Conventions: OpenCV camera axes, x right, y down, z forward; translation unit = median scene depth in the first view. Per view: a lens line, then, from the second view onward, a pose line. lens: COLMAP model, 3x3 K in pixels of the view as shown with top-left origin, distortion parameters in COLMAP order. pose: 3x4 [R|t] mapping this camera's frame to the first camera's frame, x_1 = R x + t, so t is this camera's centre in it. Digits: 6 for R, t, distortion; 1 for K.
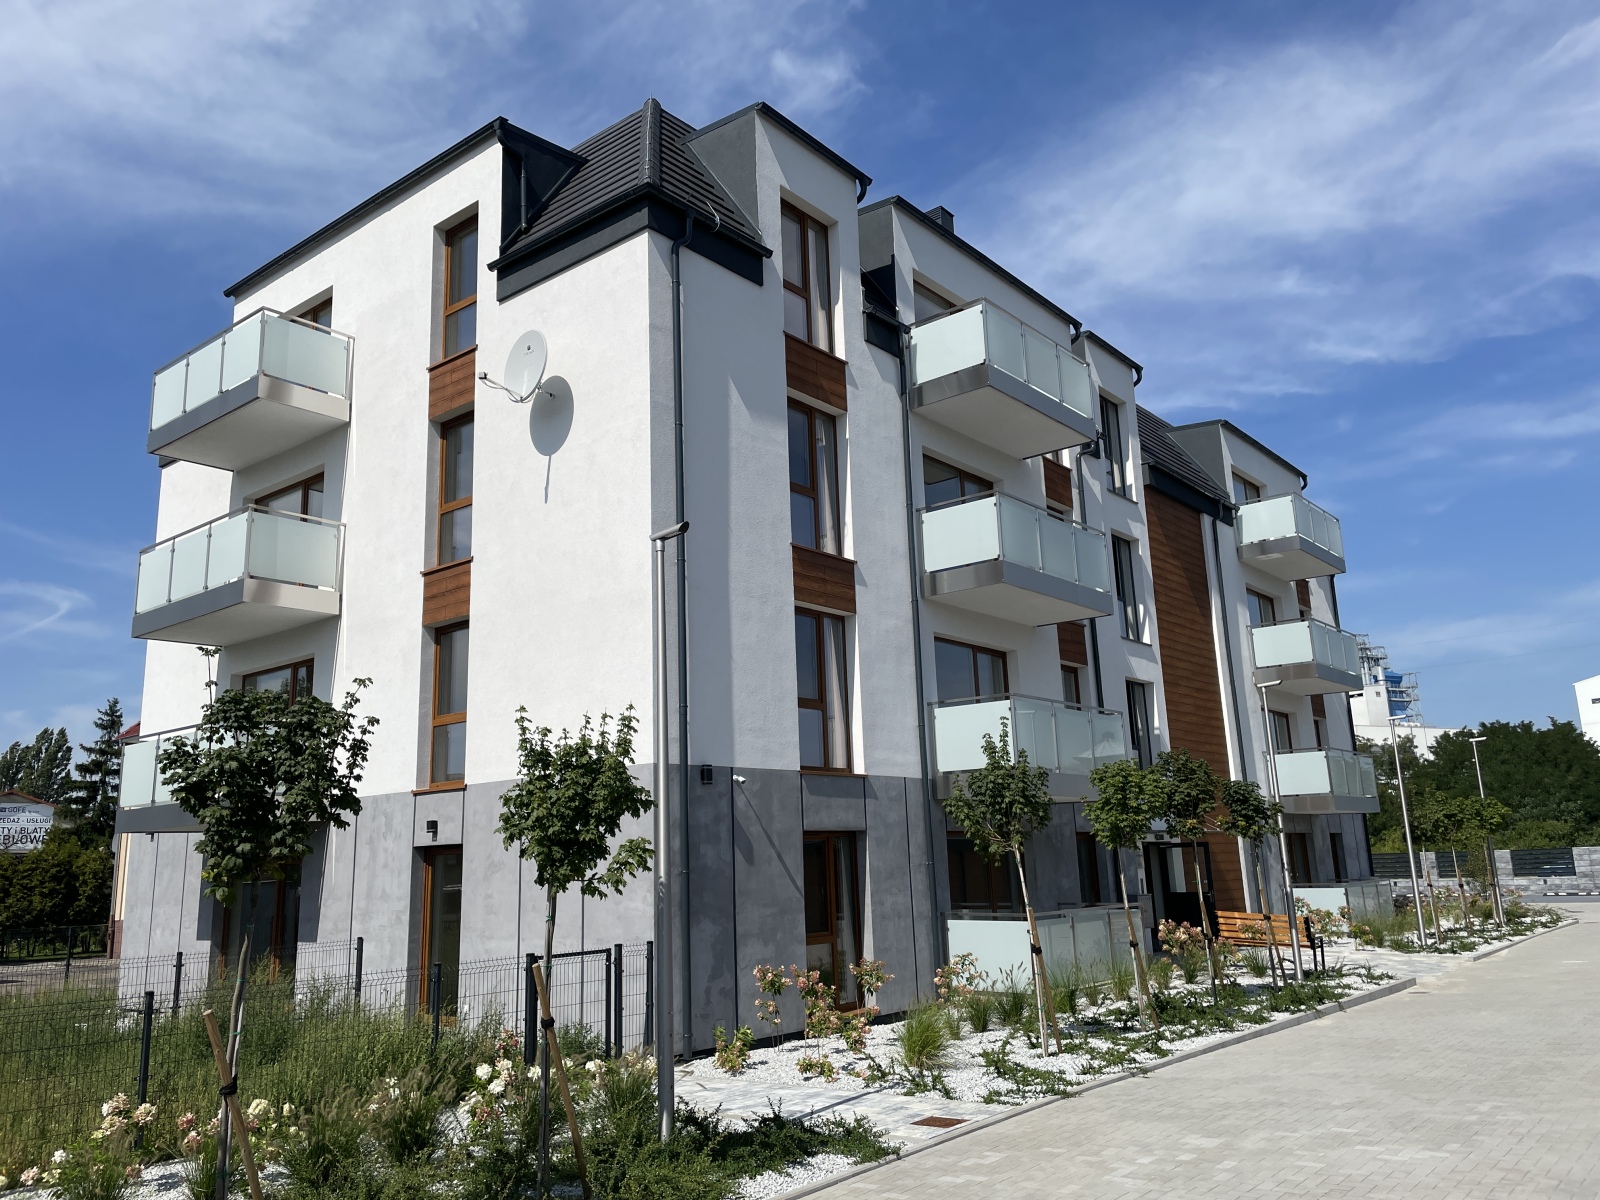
lens RADIAL K [[1209.6, 0, 801.1], [0, 1209.6, 577.4], [0, 0, 1]] dist [0.095424, -0.127718]
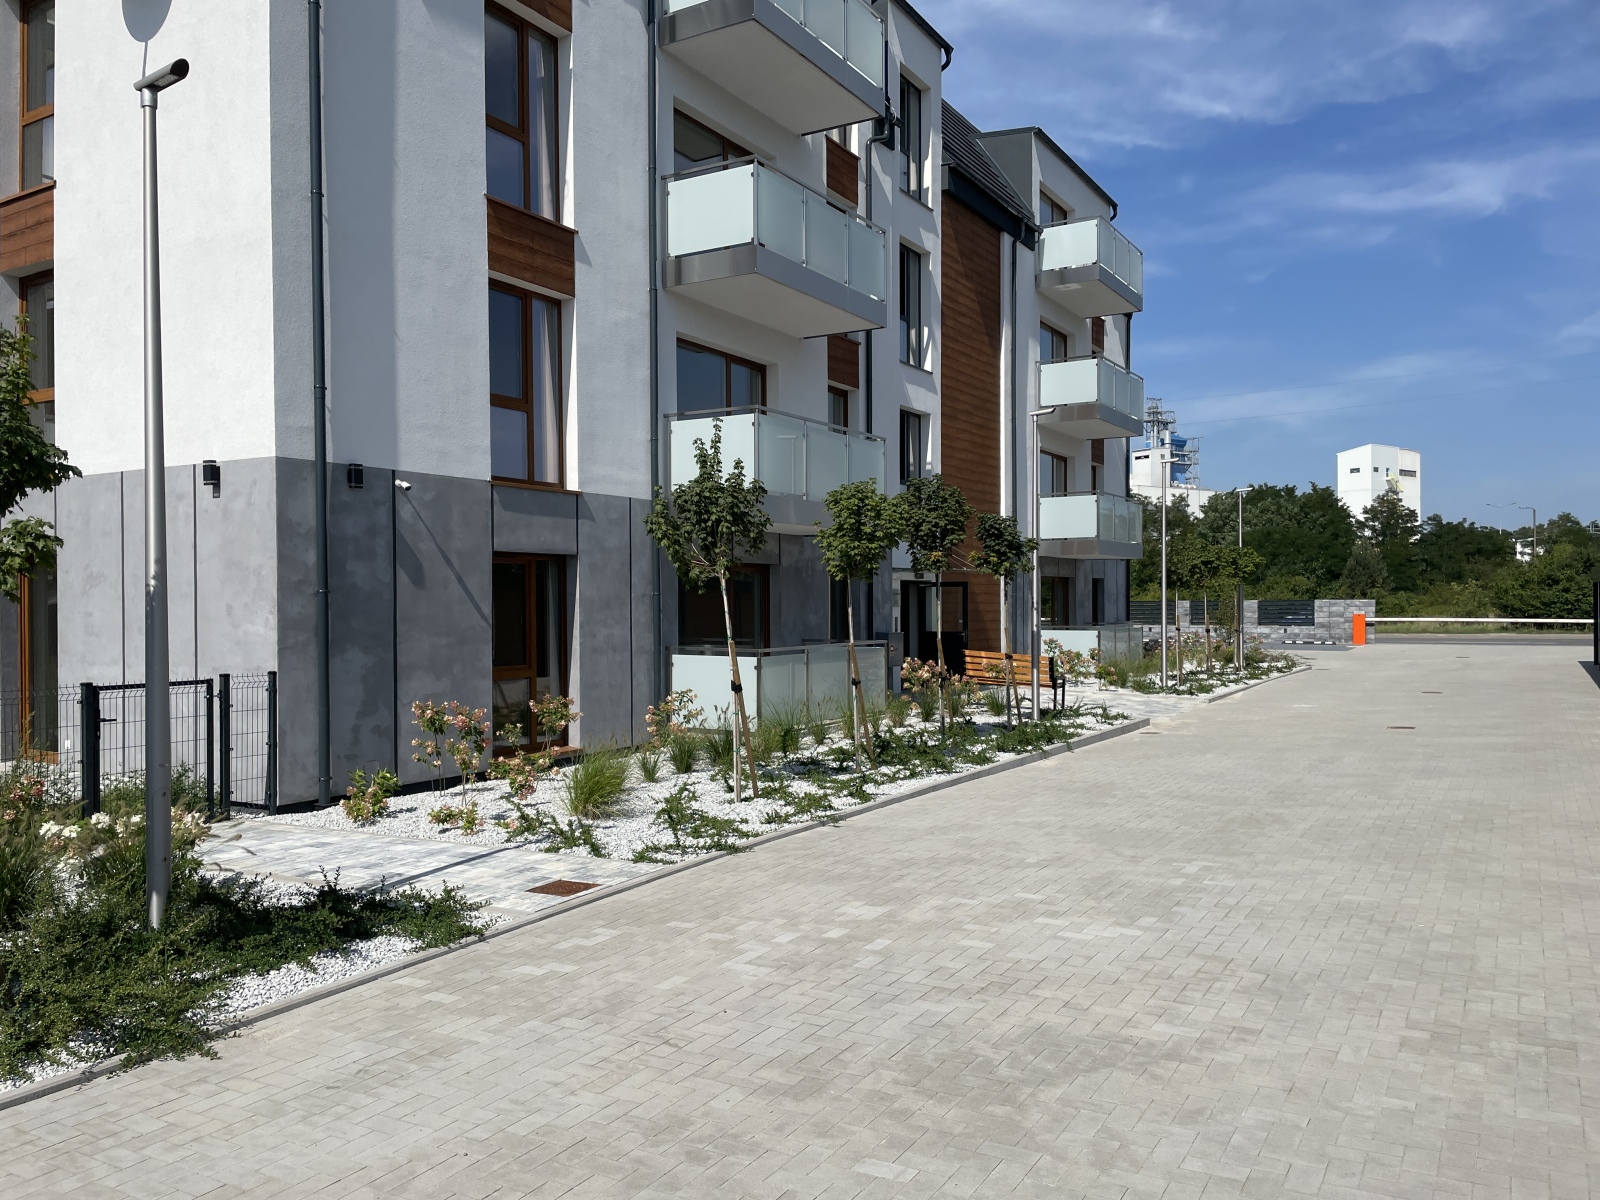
lens RADIAL K [[1226.9, 0, 800.0], [0, 1226.9, 600.0], [0, 0, 1]] dist [0.113215, -0.134245]
pose [[0.986952, 0.027270, 0.158690, 0.070733], [-0.062397, 0.973320, 0.220805, 0.035591], [-0.148435, -0.227826, 0.962321, 0.122518]]
